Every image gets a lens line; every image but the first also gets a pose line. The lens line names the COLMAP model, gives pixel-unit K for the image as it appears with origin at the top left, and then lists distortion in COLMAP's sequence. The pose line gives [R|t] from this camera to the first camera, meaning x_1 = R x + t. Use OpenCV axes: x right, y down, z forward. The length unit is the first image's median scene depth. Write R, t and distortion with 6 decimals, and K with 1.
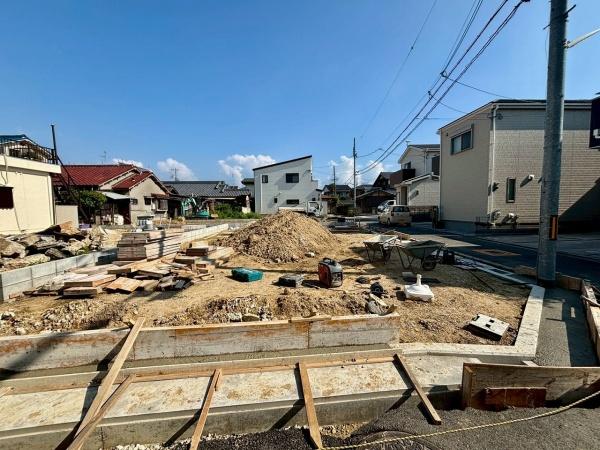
lens RADIAL K [[243.2, 0, 300.4], [0, 243.2, 224.1], [0, 0, 1]] dist [0.000547, -0.000020]
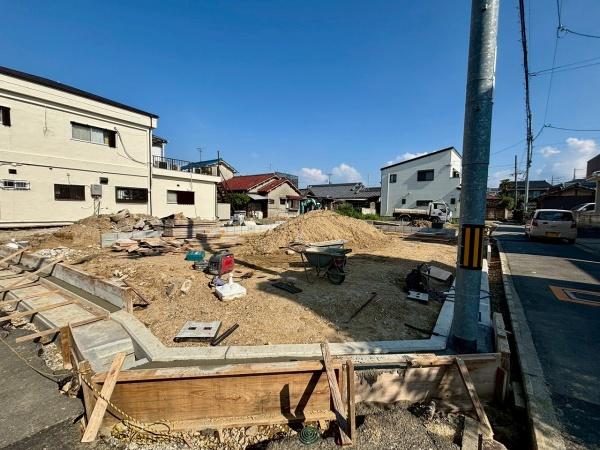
lens RADIAL K [[243.2, 0, 299.9], [0, 243.2, 224.2], [0, 0, 1]] dist [0.000547, -0.000020]
pose [[0.795231, 0.063517, -0.602971, 0.389601], [-0.066639, 0.997629, 0.017203, -0.007796], [0.602634, 0.026501, 0.797578, 0.114391]]
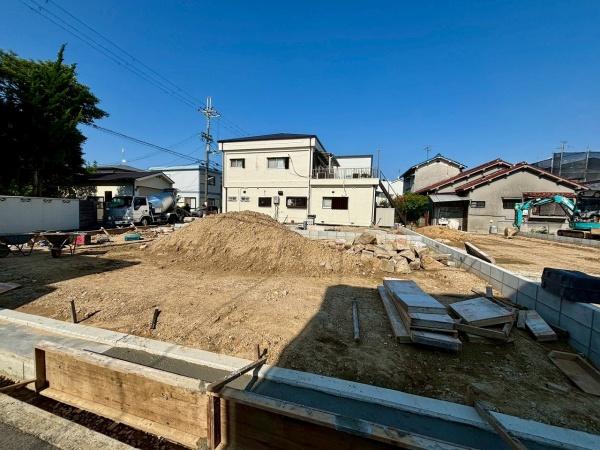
lens RADIAL K [[243.2, 0, 300.5], [0, 243.2, 225.9], [0, 0, 1]] dist [0.000547, -0.000020]
pose [[-0.280401, 0.066668, -0.957565, 0.522066], [-0.083987, 0.992055, 0.093663, -0.080313], [0.956201, 0.106687, -0.272574, 1.136012]]
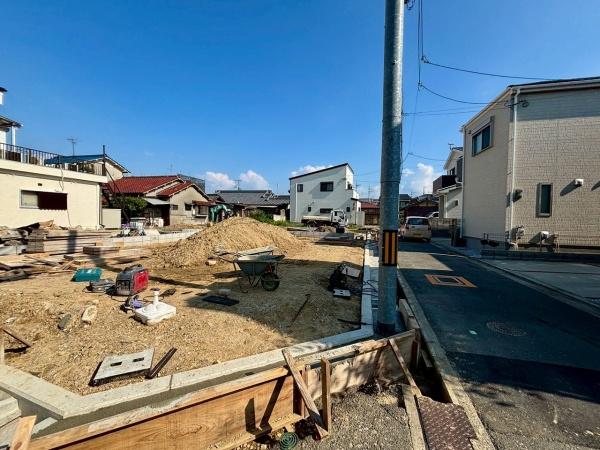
lens RADIAL K [[243.2, 0, 299.9], [0, 243.2, 224.1], [0, 0, 1]] dist [0.000547, -0.000020]
pose [[0.961671, 0.037312, -0.271655, 0.359559], [-0.047805, 0.998341, -0.032108, -0.007045], [0.270006, 0.043863, 0.961859, 0.093208]]
